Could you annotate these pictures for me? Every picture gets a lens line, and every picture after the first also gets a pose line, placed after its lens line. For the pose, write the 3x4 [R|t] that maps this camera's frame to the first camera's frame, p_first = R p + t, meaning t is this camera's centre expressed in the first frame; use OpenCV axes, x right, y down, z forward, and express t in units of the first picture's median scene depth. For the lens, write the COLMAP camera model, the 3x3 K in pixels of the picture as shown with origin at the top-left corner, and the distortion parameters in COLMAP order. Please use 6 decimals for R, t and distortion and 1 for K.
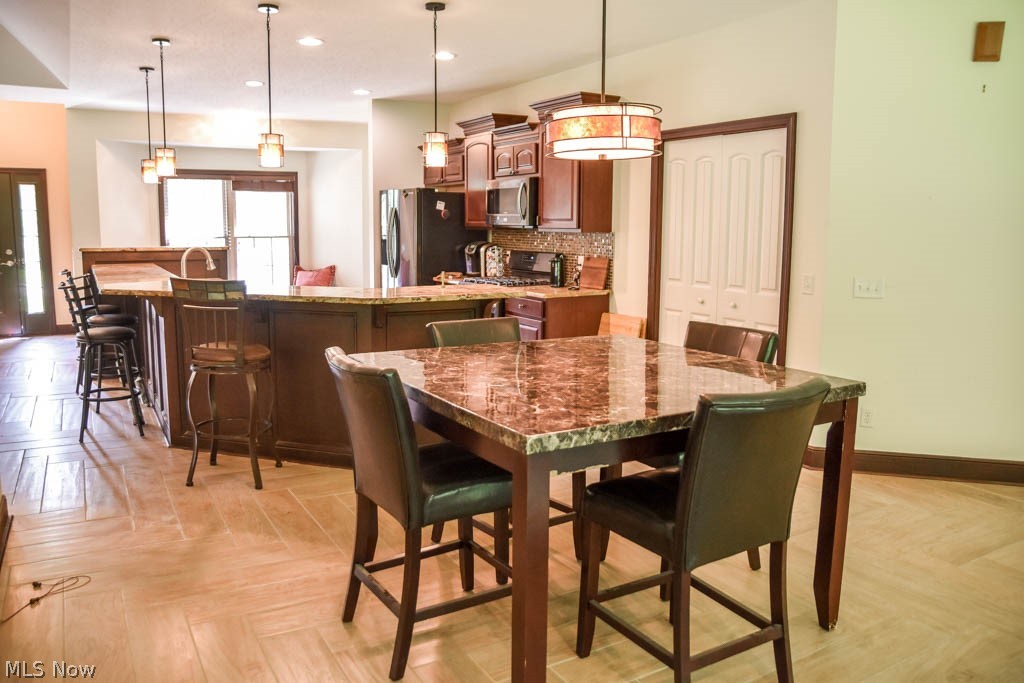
lens RADIAL K [[763.0, 0, 512.0], [0, 763.0, 341.5], [0, 0, 1]] dist [-0.140479, 0.094521]
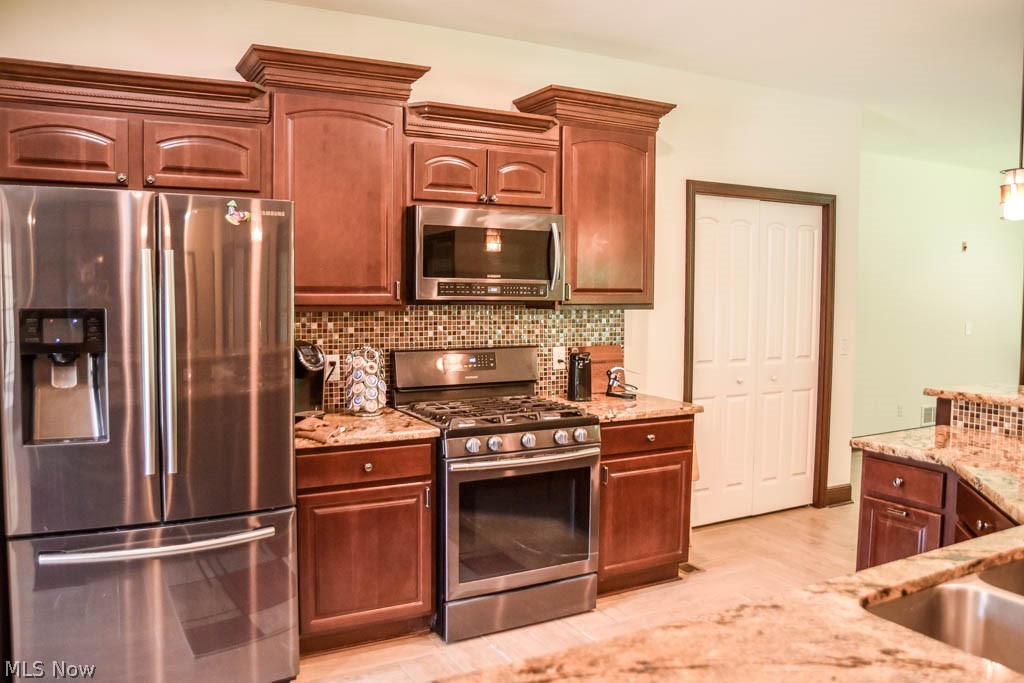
lens RADIAL K [[784.9, 0, 509.2], [0, 784.9, 338.8], [0, 0, 1]] dist [-0.142237, 0.098592]
pose [[0.038913, -0.070278, 0.996768, -0.511542], [0.146590, 0.987133, 0.063876, -0.152850], [-0.988432, 0.143631, 0.048714, 0.925958]]
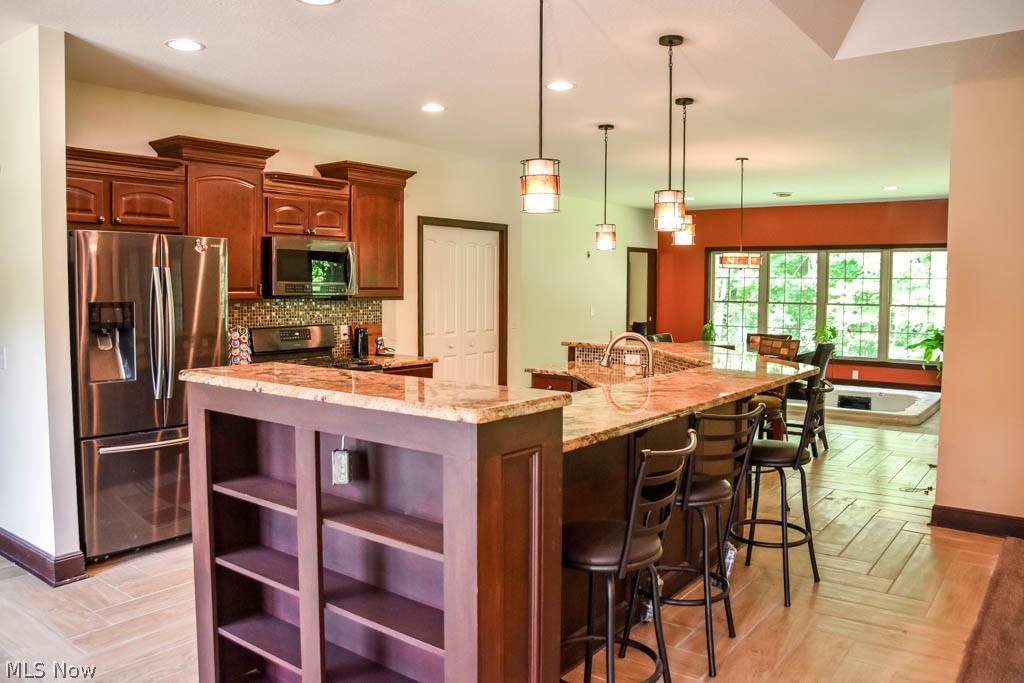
lens RADIAL K [[784.9, 0, 509.2], [0, 784.9, 338.8], [0, 0, 1]] dist [-0.142237, 0.098592]
pose [[-0.375618, -0.073360, 0.923866, -0.832938], [0.133303, 0.982220, 0.132191, -0.182340], [-0.917138, 0.172807, -0.359161, 1.071365]]
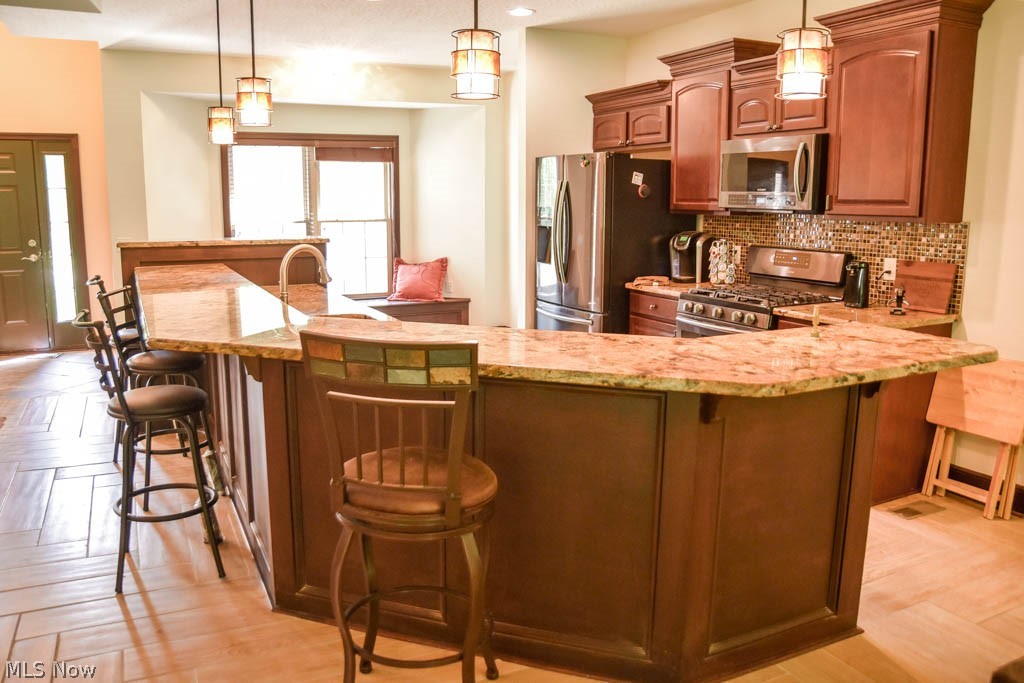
lens RADIAL K [[784.9, 0, 509.2], [0, 784.9, 338.8], [0, 0, 1]] dist [-0.142237, 0.098592]
pose [[0.997668, 0.004925, -0.068072, -0.171425], [-0.003470, 0.999763, 0.021487, -0.052319], [0.068161, -0.021200, 0.997449, 0.307709]]
